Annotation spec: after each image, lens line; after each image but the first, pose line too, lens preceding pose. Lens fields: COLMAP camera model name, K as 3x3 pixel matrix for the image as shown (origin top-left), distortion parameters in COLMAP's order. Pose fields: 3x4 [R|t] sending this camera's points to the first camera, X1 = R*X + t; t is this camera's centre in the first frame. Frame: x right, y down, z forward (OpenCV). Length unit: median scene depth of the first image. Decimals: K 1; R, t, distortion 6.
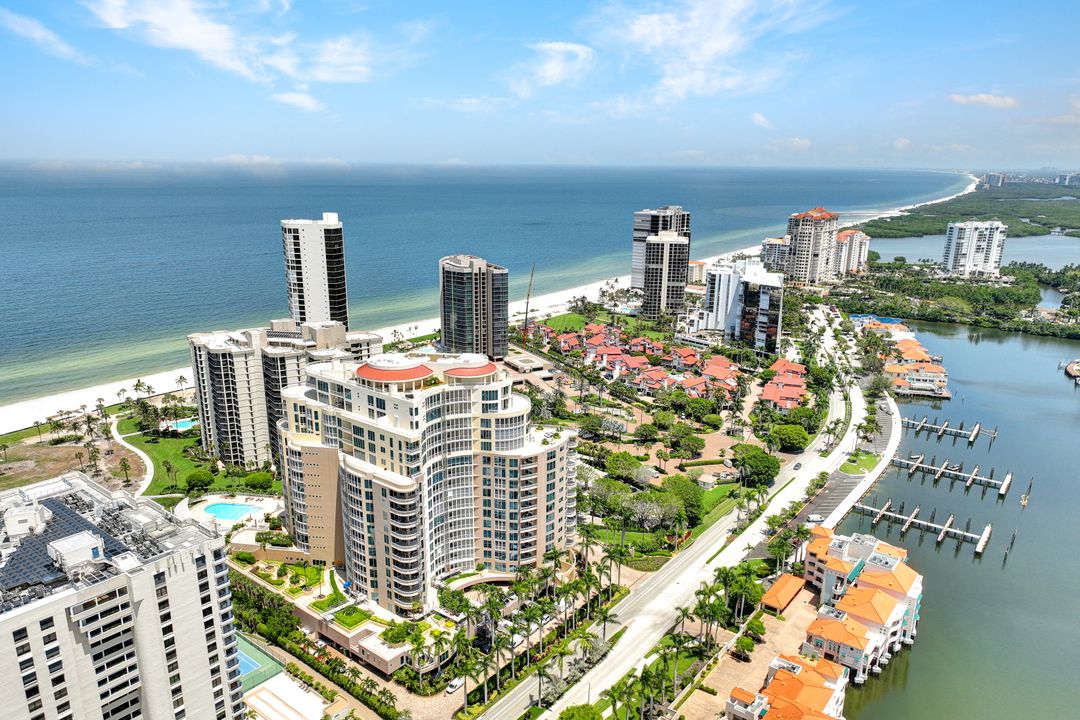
lens RADIAL K [[777.2, 0, 539.3], [0, 777.2, 327.0], [0, 0, 1]] dist [0.004654, 0.003086]
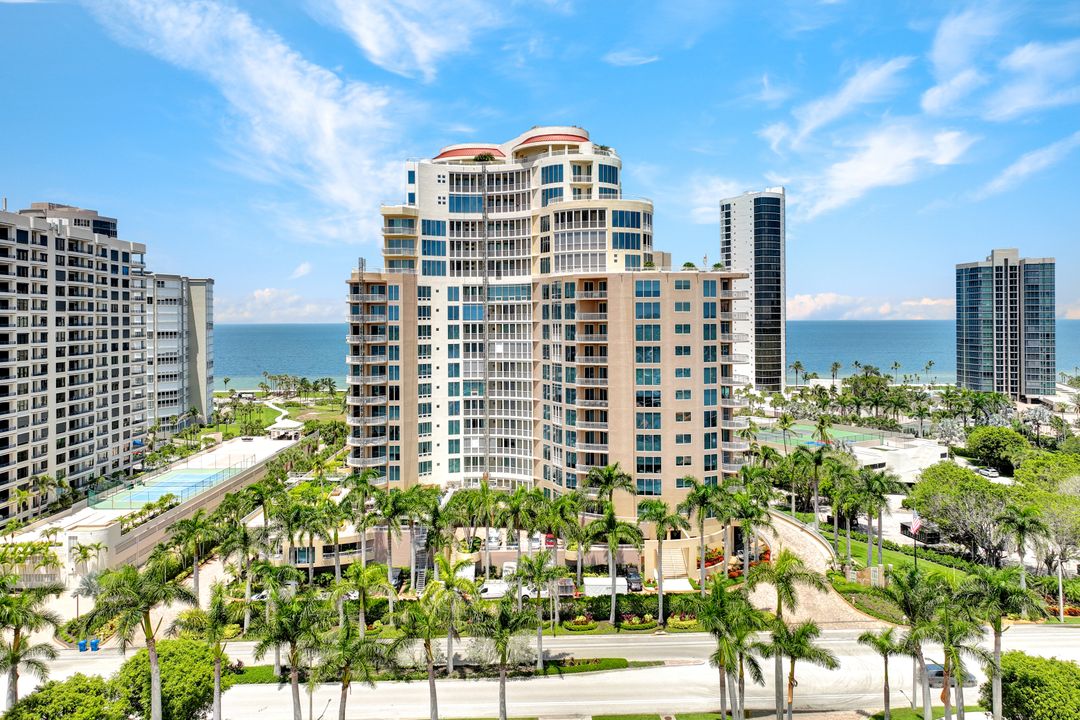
lens RADIAL K [[777.2, 0, 539.3], [0, 777.2, 327.0], [0, 0, 1]] dist [0.004654, 0.003086]
pose [[0.639475, -0.001844, -0.768809, 0.376492], [-0.160020, 0.977777, -0.135445, 0.278209], [0.751974, 0.209638, 0.624970, 0.642984]]
